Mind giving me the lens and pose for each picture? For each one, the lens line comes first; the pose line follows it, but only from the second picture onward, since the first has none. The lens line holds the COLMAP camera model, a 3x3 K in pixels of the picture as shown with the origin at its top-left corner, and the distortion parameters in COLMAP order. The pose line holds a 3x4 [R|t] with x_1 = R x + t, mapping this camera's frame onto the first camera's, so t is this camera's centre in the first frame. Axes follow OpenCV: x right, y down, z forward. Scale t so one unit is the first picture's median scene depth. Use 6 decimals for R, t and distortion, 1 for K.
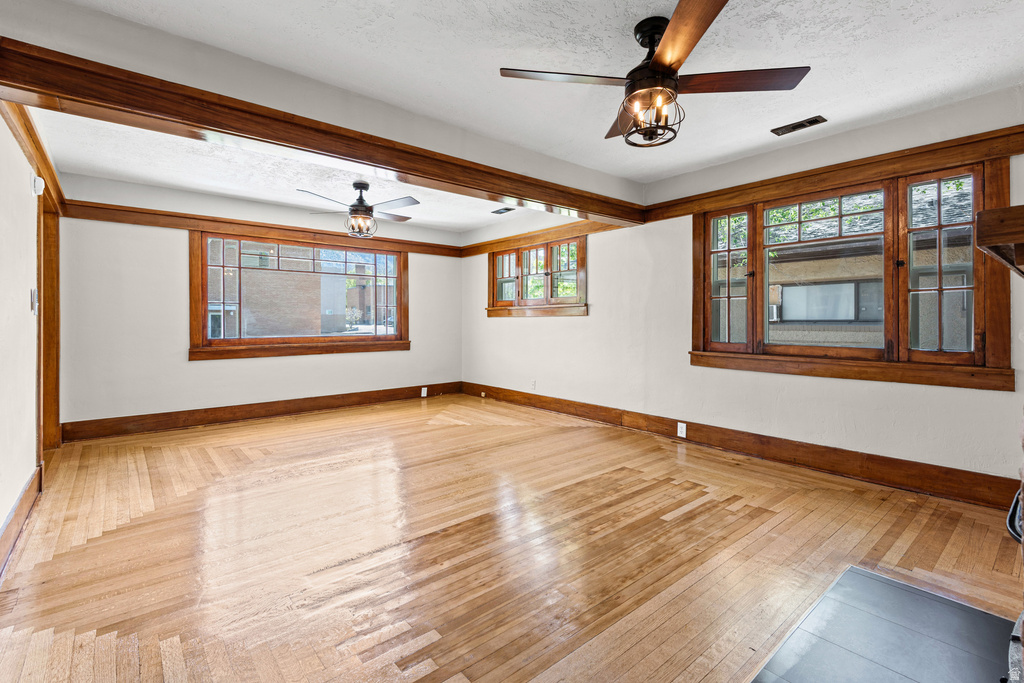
lens RADIAL K [[463.5, 0, 511.8], [0, 463.5, 322.2], [0, 0, 1]] dist [0.001939, -0.011314]
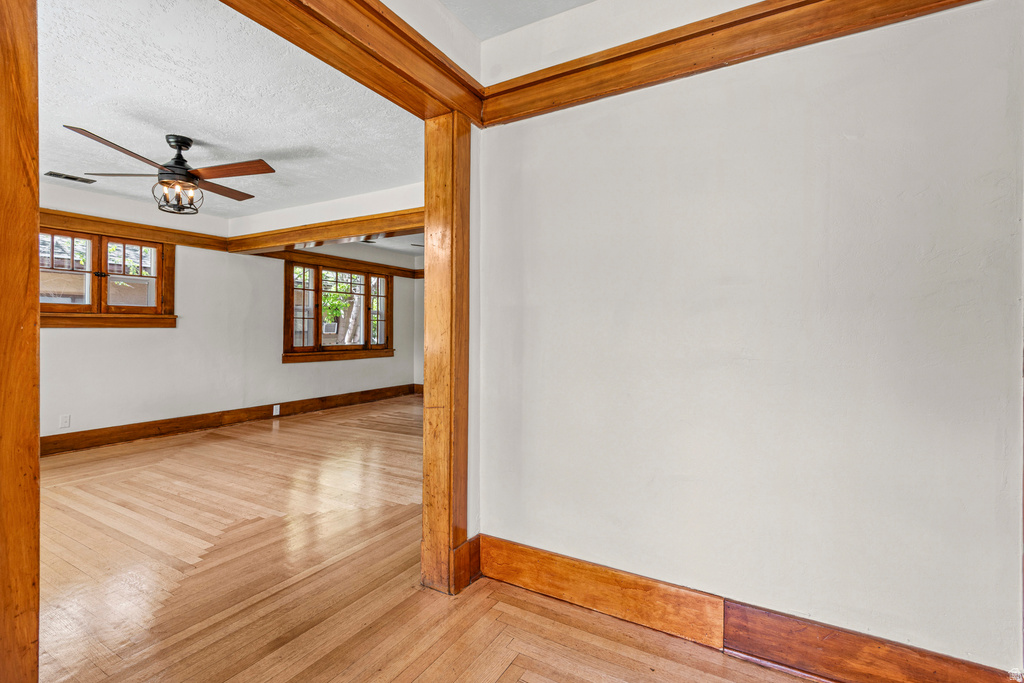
lens RADIAL K [[463.5, 0, 511.8], [0, 463.5, 322.2], [0, 0, 1]] dist [0.001939, -0.011314]
pose [[-0.357152, 0.014524, 0.933933, -1.269700], [0.001383, 0.999886, -0.015021, -0.013317], [-0.934045, -0.004074, -0.357131, 0.881099]]
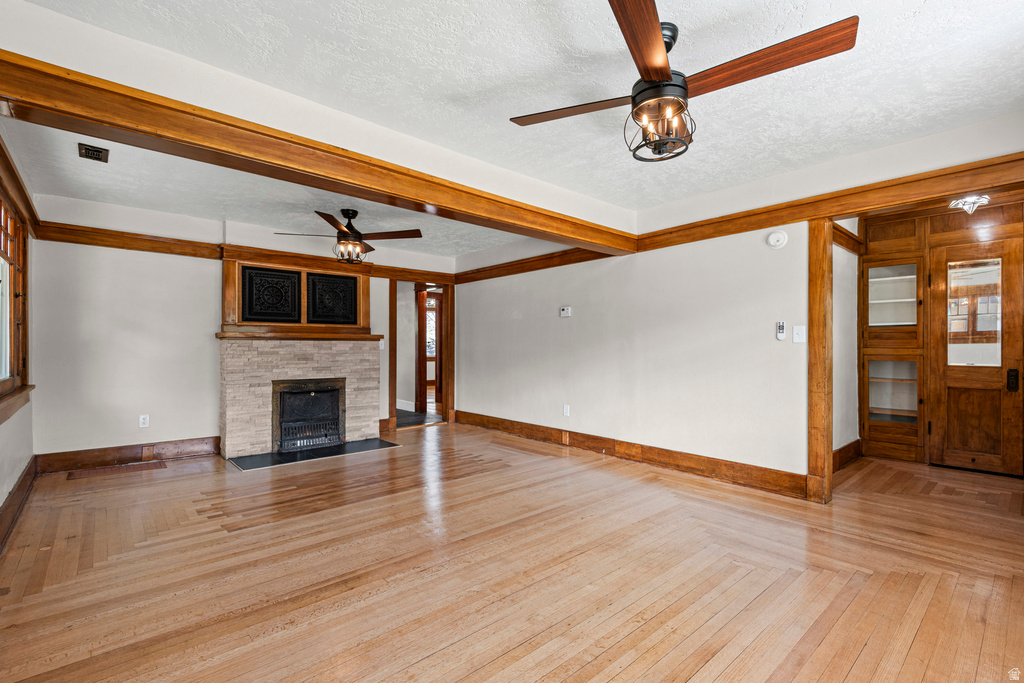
lens RADIAL K [[466.4, 0, 512.2], [0, 466.4, 337.4], [0, 0, 1]] dist [0.002492, -0.000799]
pose [[-0.999560, -0.001893, -0.029615, -0.195520], [-0.001443, 0.999883, -0.015206, -0.012932], [0.029641, -0.015157, -0.999446, 1.593677]]
